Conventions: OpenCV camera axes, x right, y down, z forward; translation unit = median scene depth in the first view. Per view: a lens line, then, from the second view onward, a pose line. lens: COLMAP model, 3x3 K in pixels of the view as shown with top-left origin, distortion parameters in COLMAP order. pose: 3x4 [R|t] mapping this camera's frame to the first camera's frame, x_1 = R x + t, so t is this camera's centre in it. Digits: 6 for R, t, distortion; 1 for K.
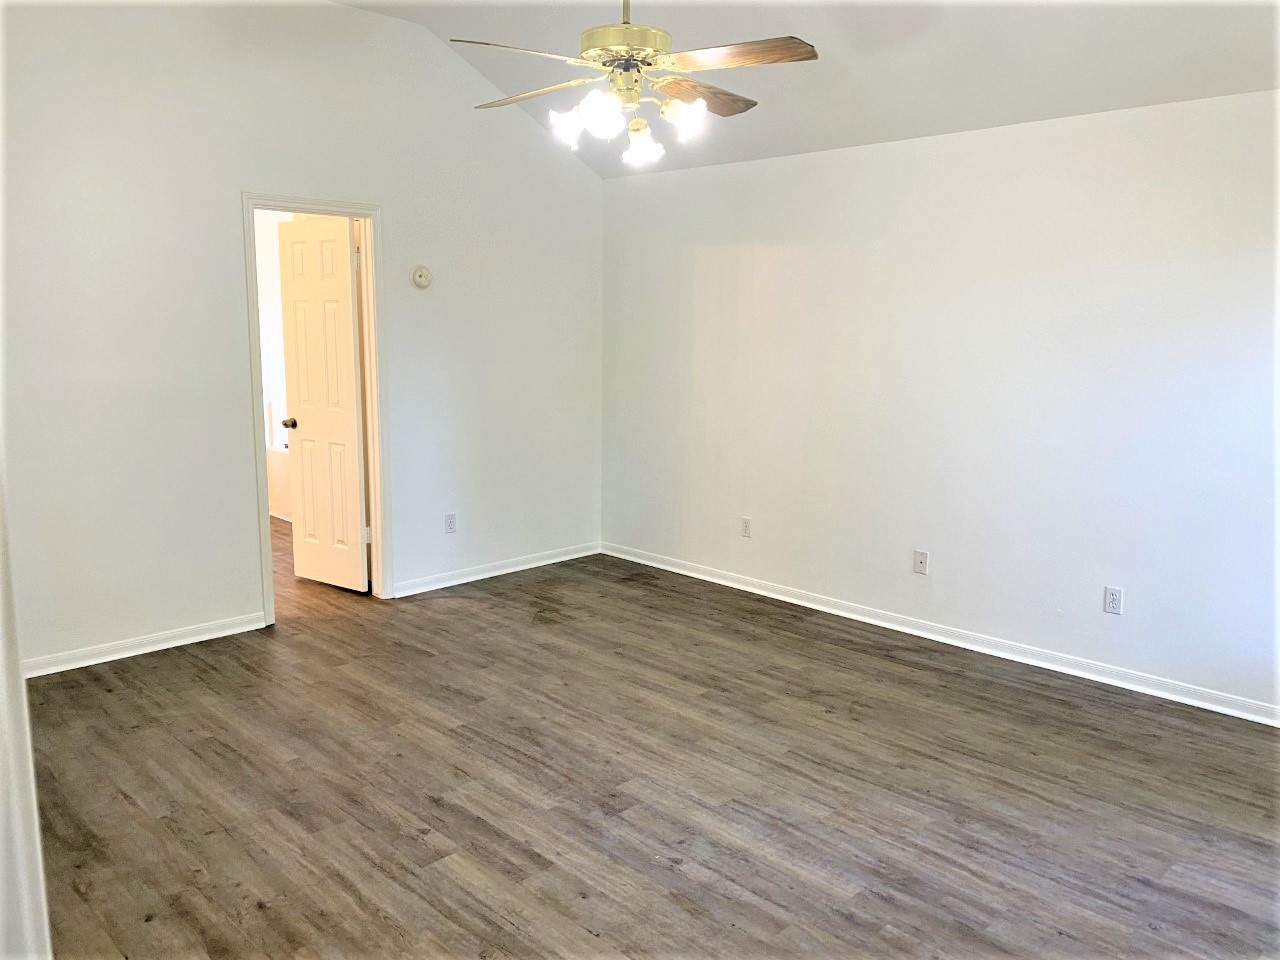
lens RADIAL K [[968.8, 0, 640.0], [0, 968.8, 480.0], [0, 0, 1]] dist [0.047796, -0.003718]
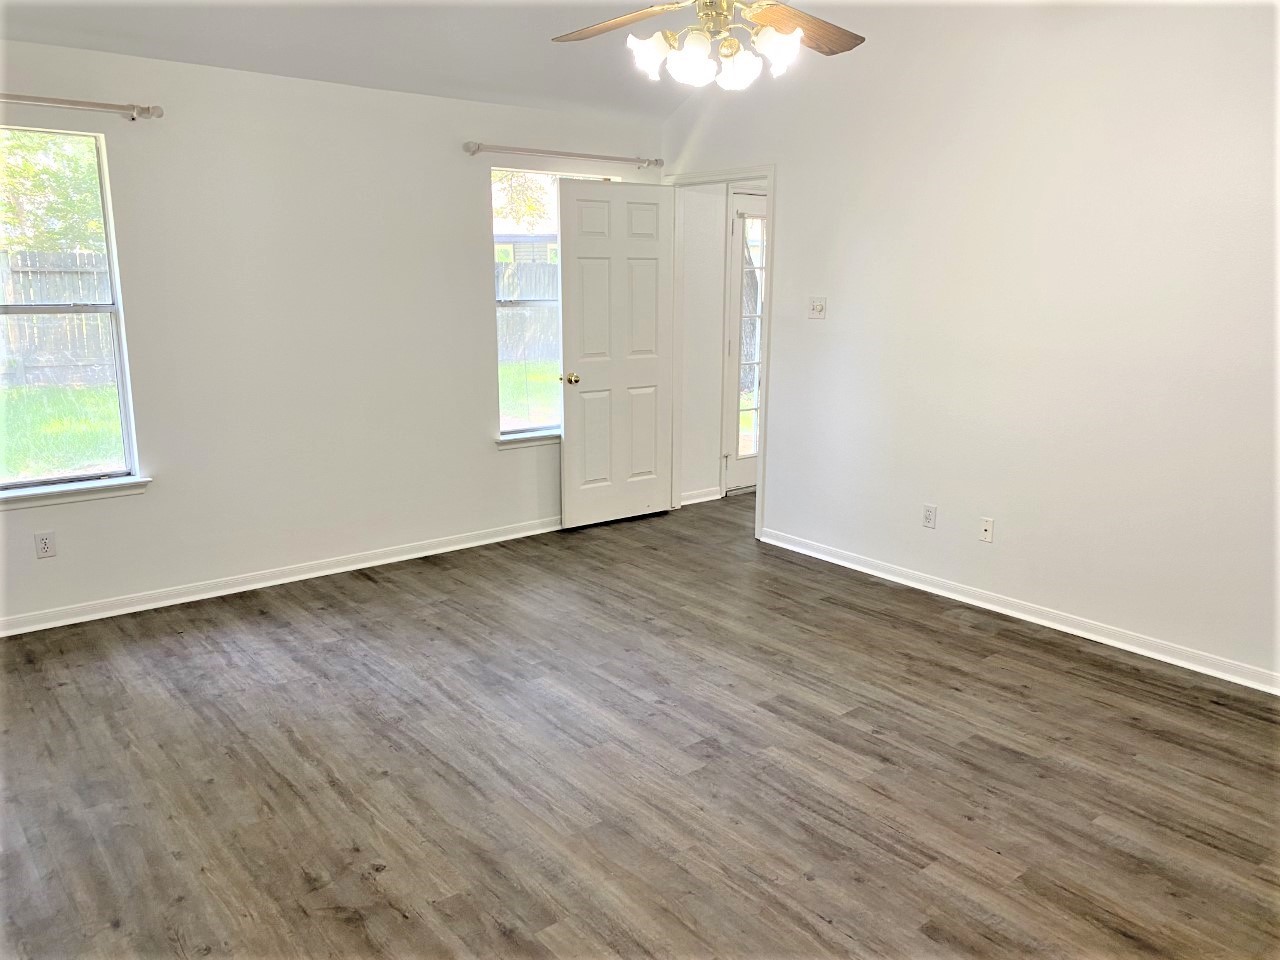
lens RADIAL K [[968.8, 0, 640.0], [0, 968.8, 480.0], [0, 0, 1]] dist [0.047796, -0.003718]
pose [[-0.993857, -0.044641, 0.101266, -0.046494], [-0.002601, 0.924203, 0.381892, -0.321480], [-0.110639, 0.379282, -0.918642, 1.842323]]
